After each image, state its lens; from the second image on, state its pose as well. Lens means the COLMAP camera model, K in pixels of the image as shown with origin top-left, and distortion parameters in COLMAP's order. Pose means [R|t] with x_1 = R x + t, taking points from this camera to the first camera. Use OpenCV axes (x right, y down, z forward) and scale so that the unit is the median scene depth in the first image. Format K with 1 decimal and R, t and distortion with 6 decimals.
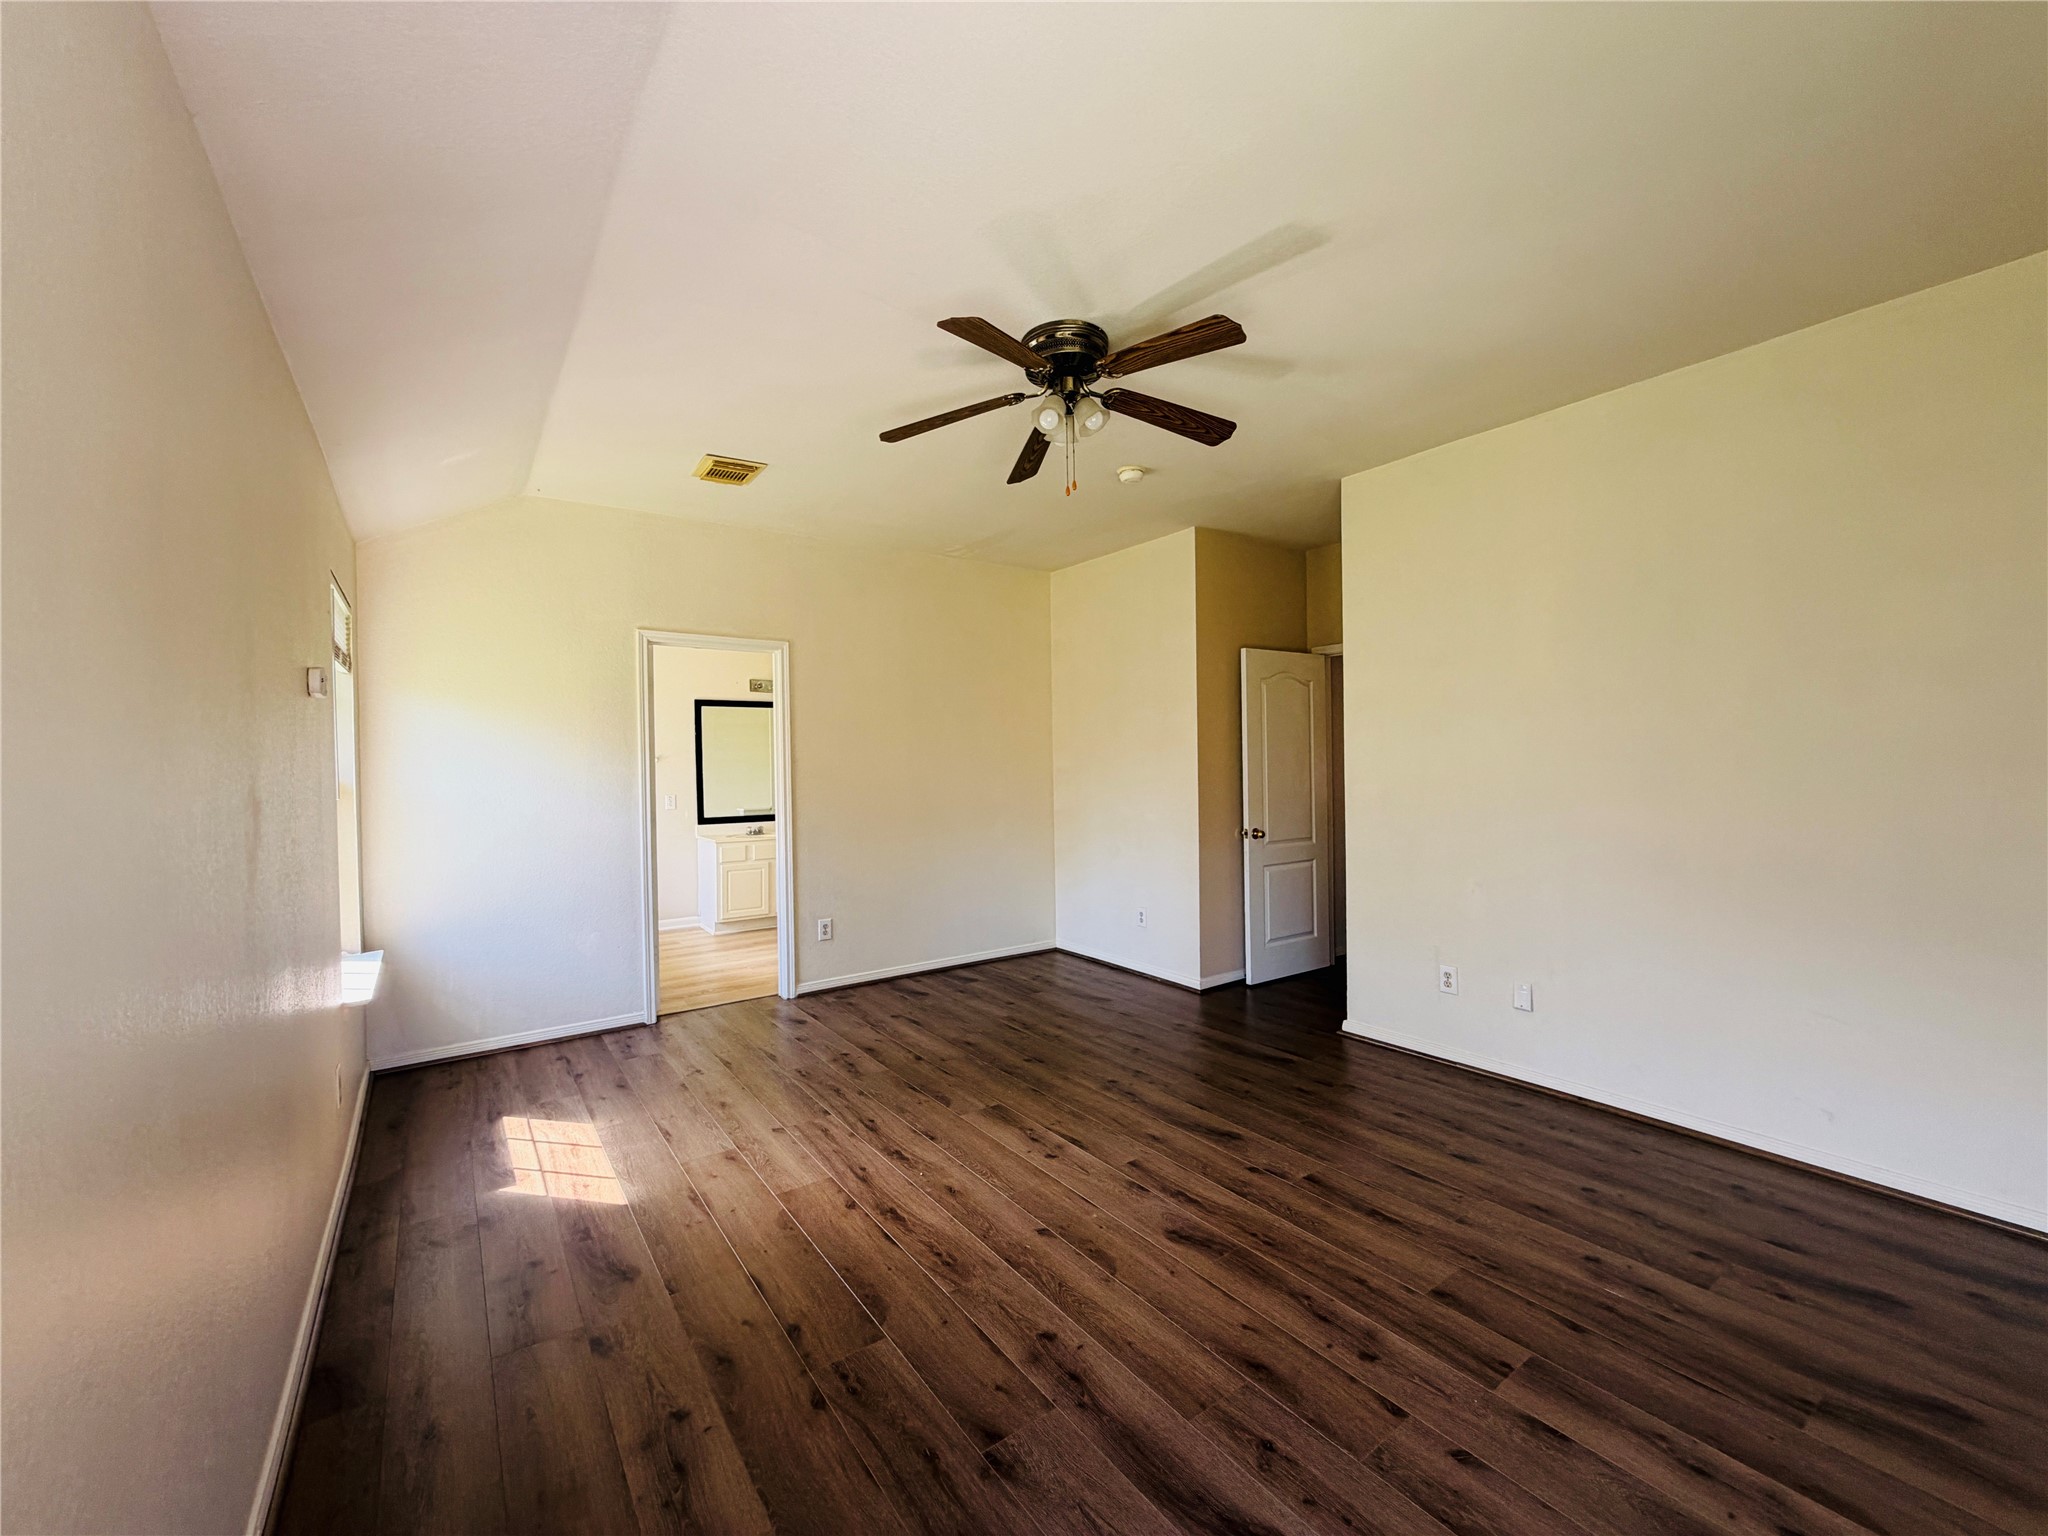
lens RADIAL K [[820.3, 0, 1018.6], [0, 820.3, 767.1], [0, 0, 1]] dist [-0.000997, 0.000463]
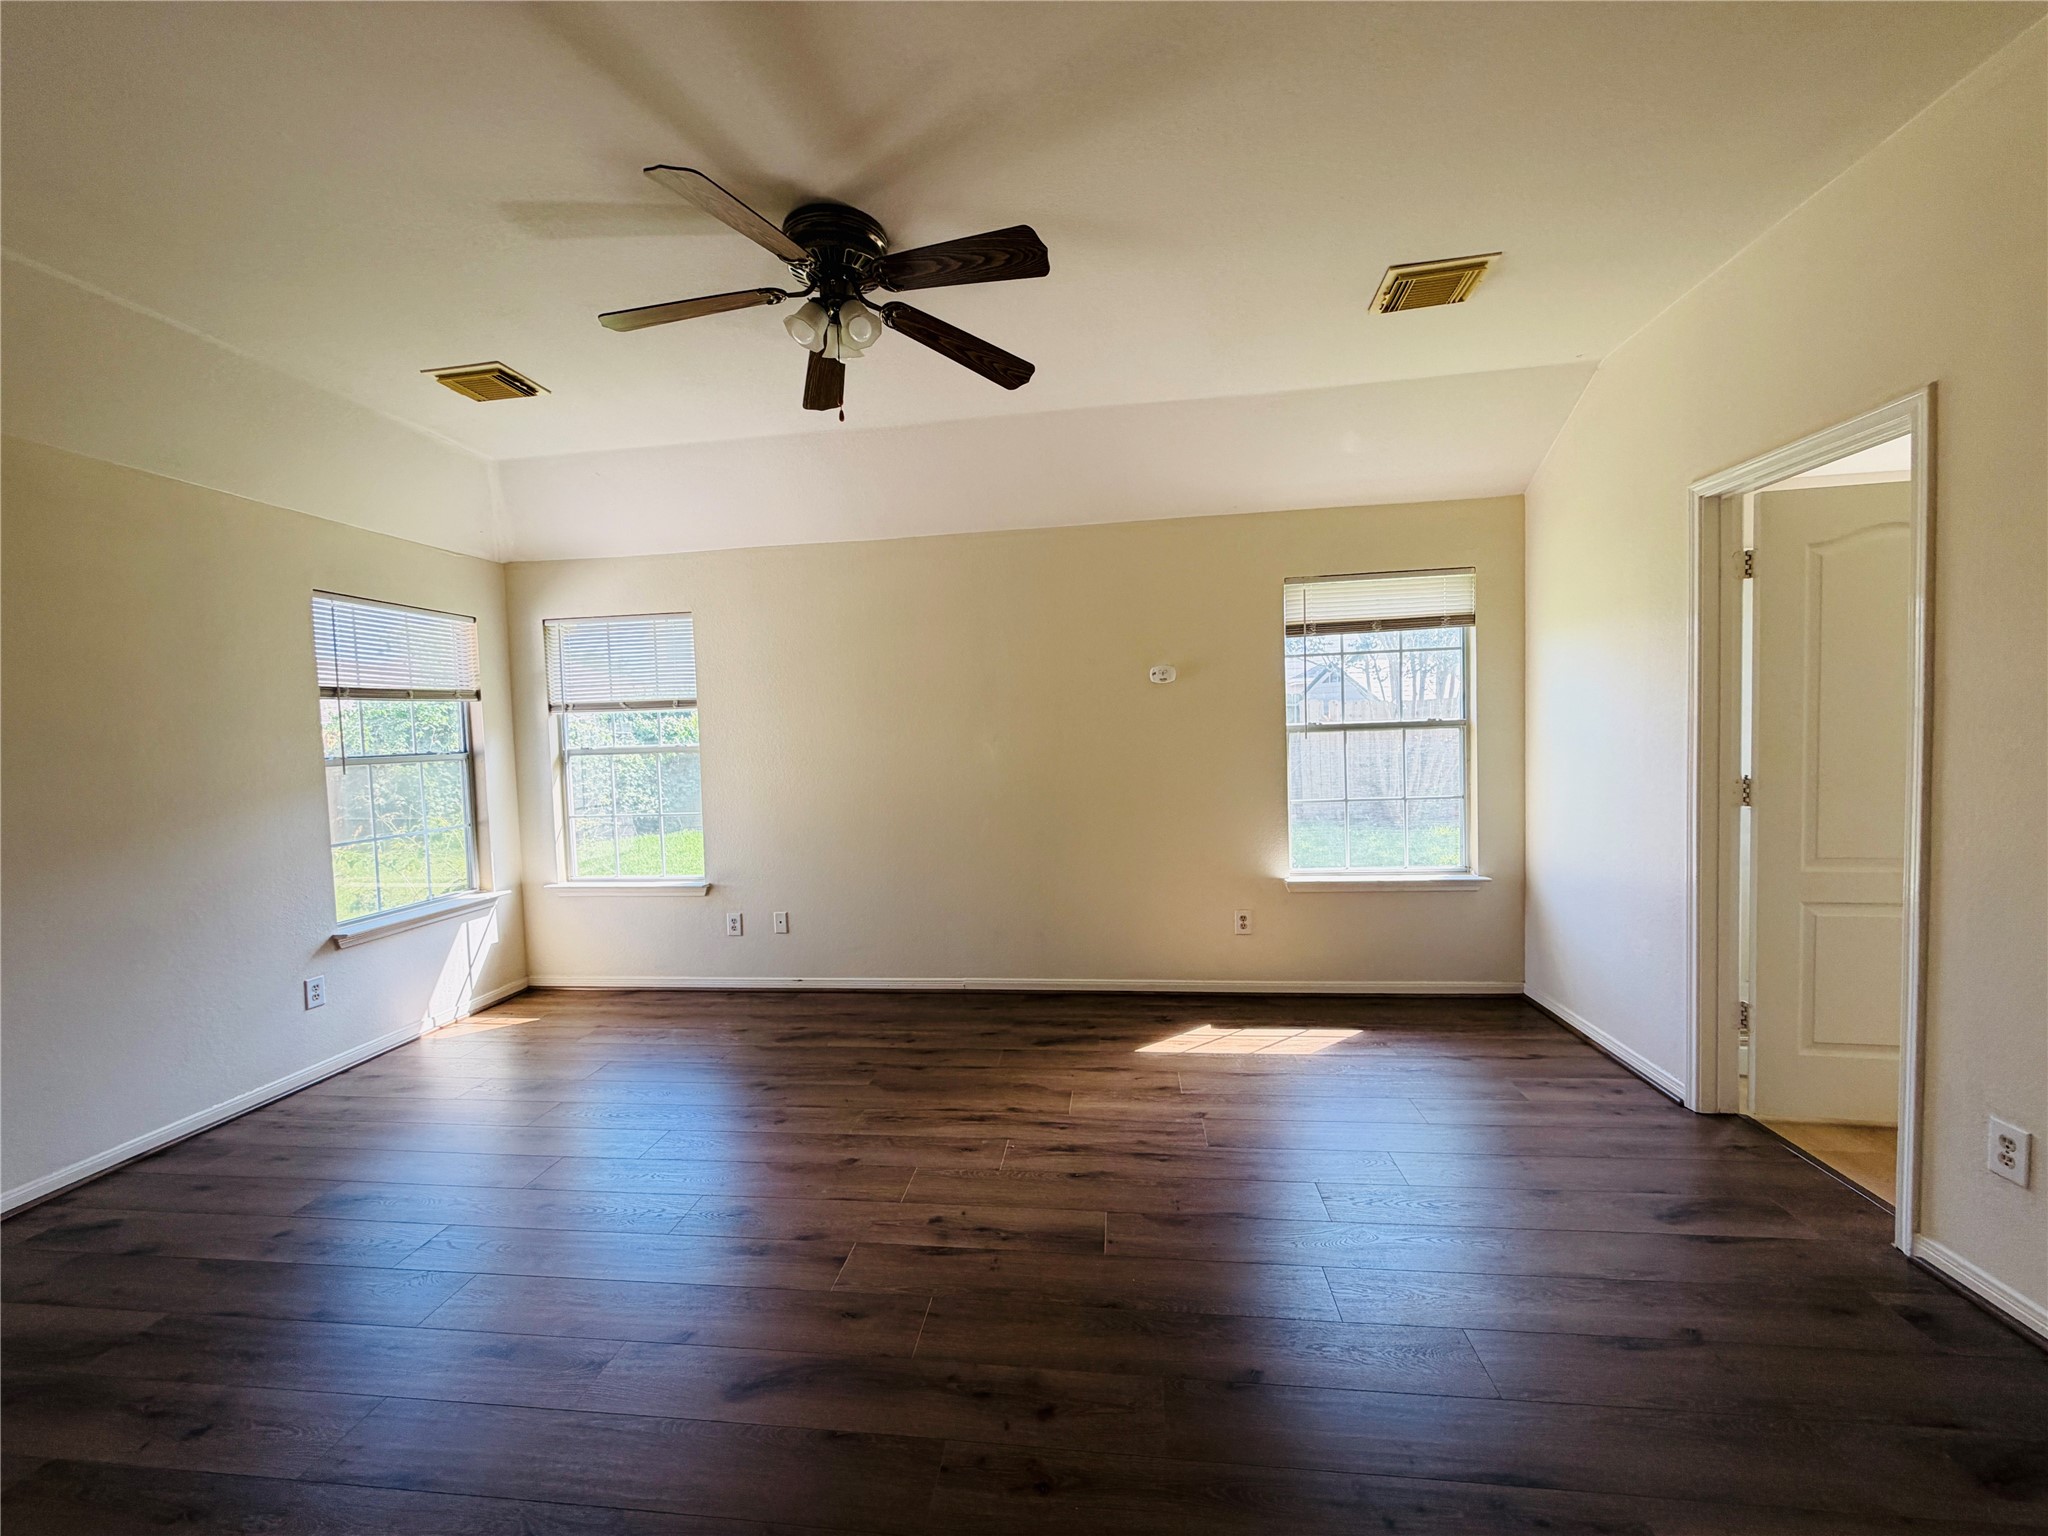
lens RADIAL K [[820.3, 0, 1018.7], [0, 820.3, 764.6], [0, 0, 1]] dist [-0.000997, 0.000463]
pose [[-0.678353, 0.067136, -0.731662, 0.464668], [0.037561, 0.997683, 0.056722, -0.014396], [0.733775, 0.010996, -0.679304, 1.364549]]
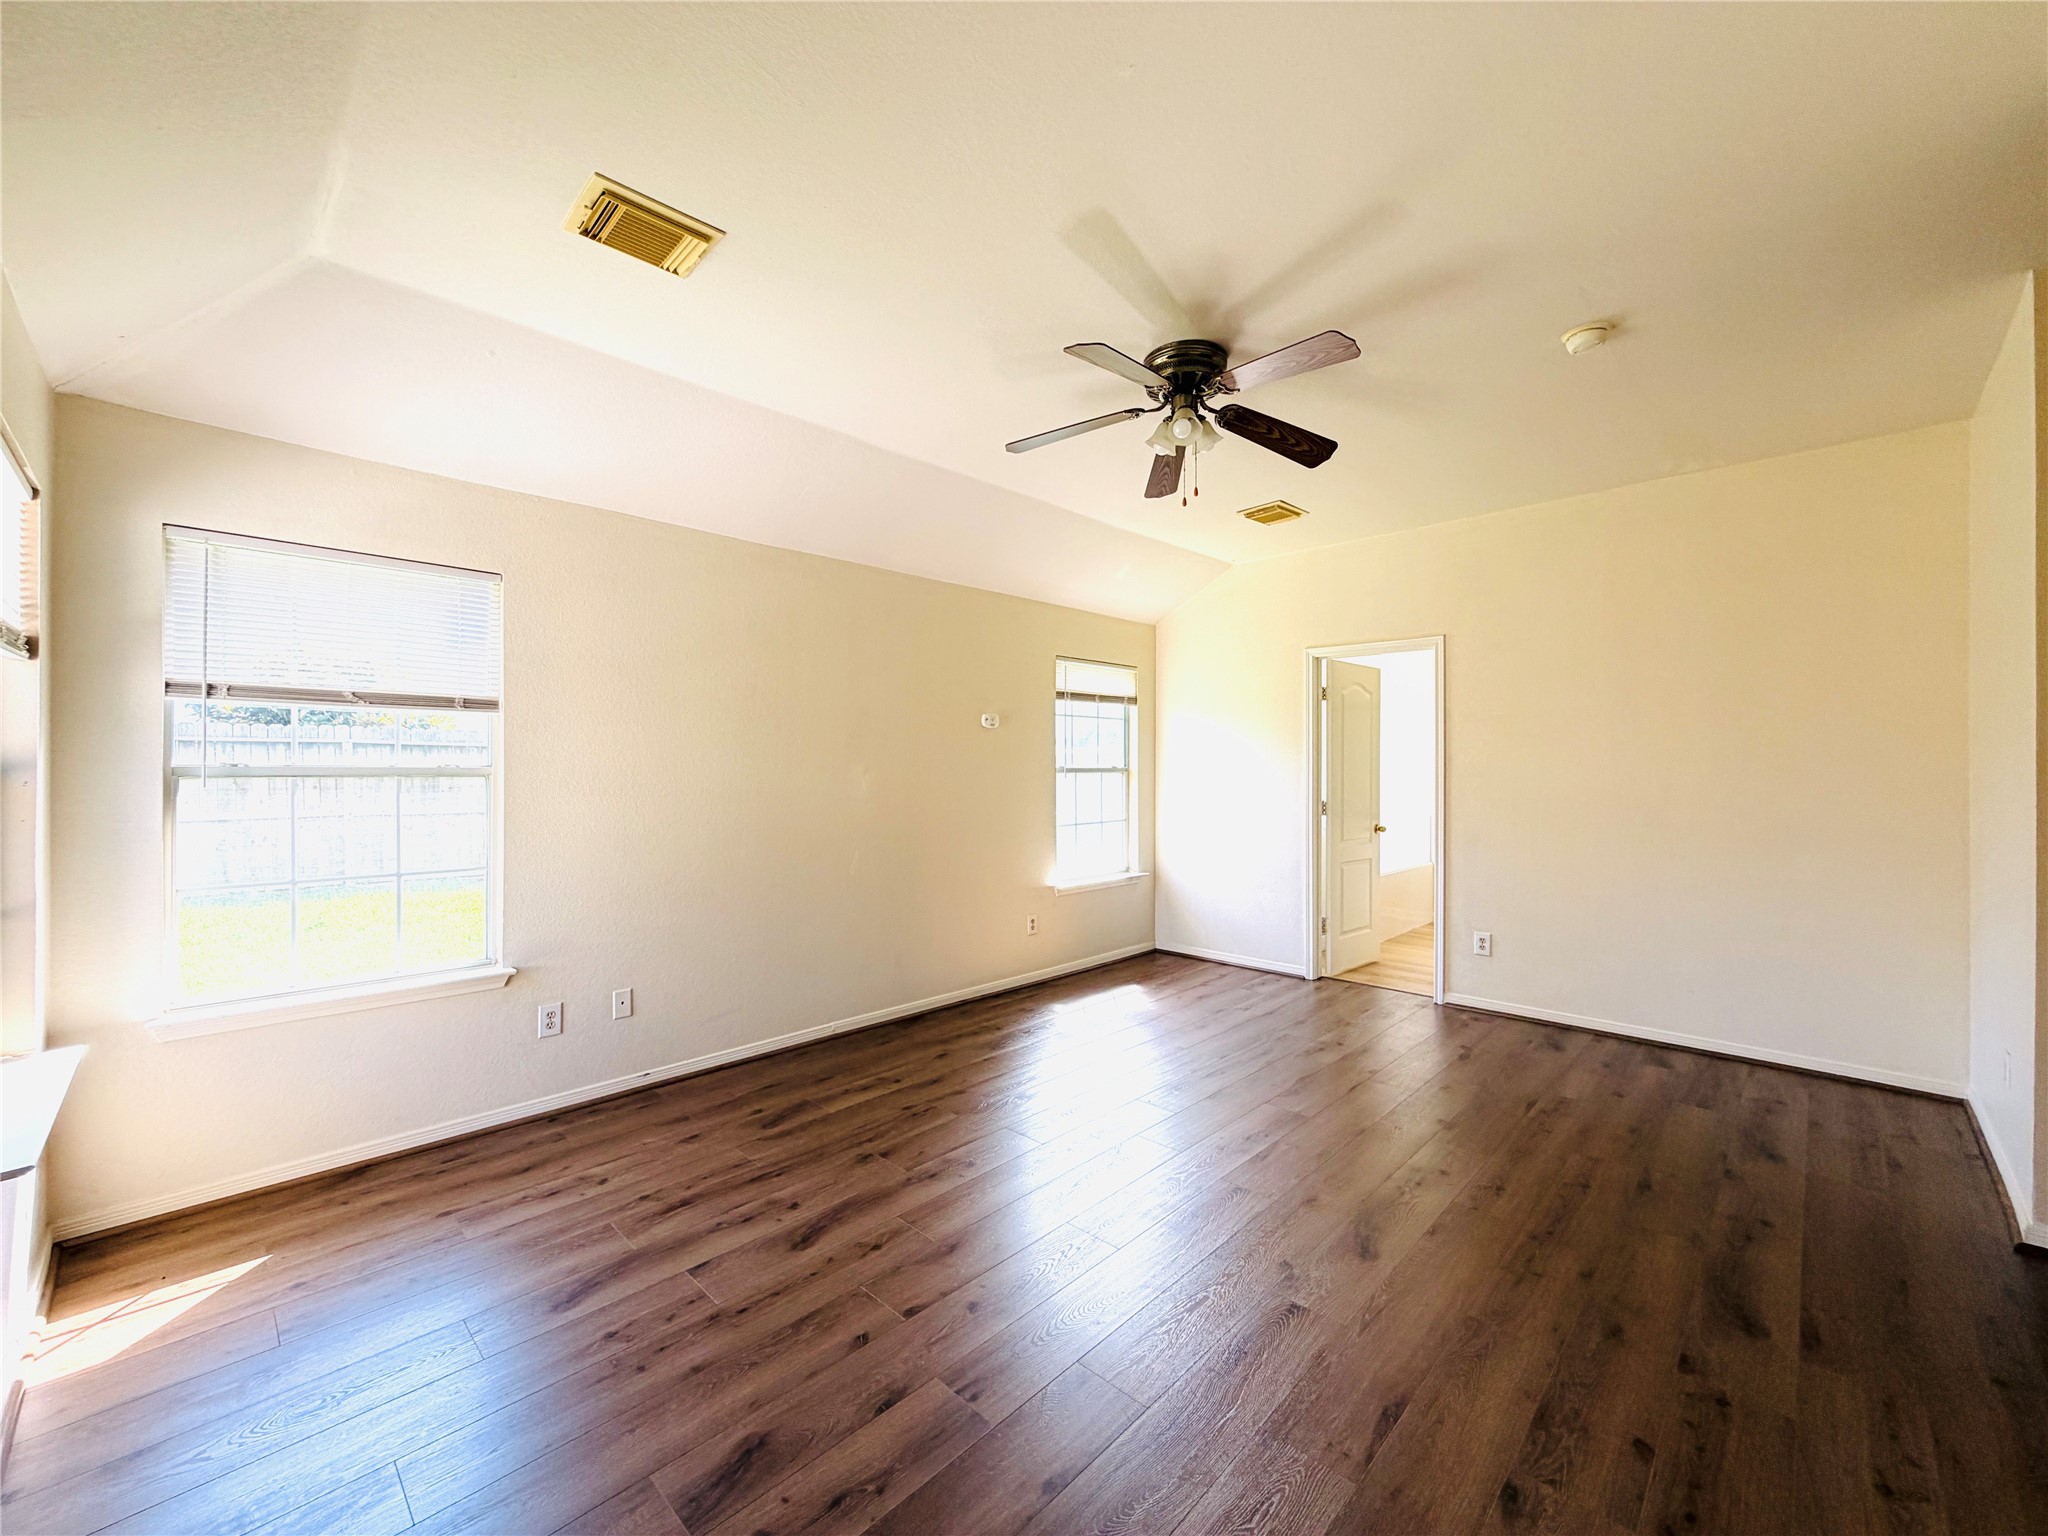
lens RADIAL K [[820.3, 0, 1021.4], [0, 820.3, 766.4], [0, 0, 1]] dist [-0.000997, 0.000463]
pose [[0.177105, 0.013075, -0.984105, 0.844413], [-0.011812, 0.999868, 0.011159, -0.006740], [0.984121, 0.009648, 0.177236, 0.485743]]
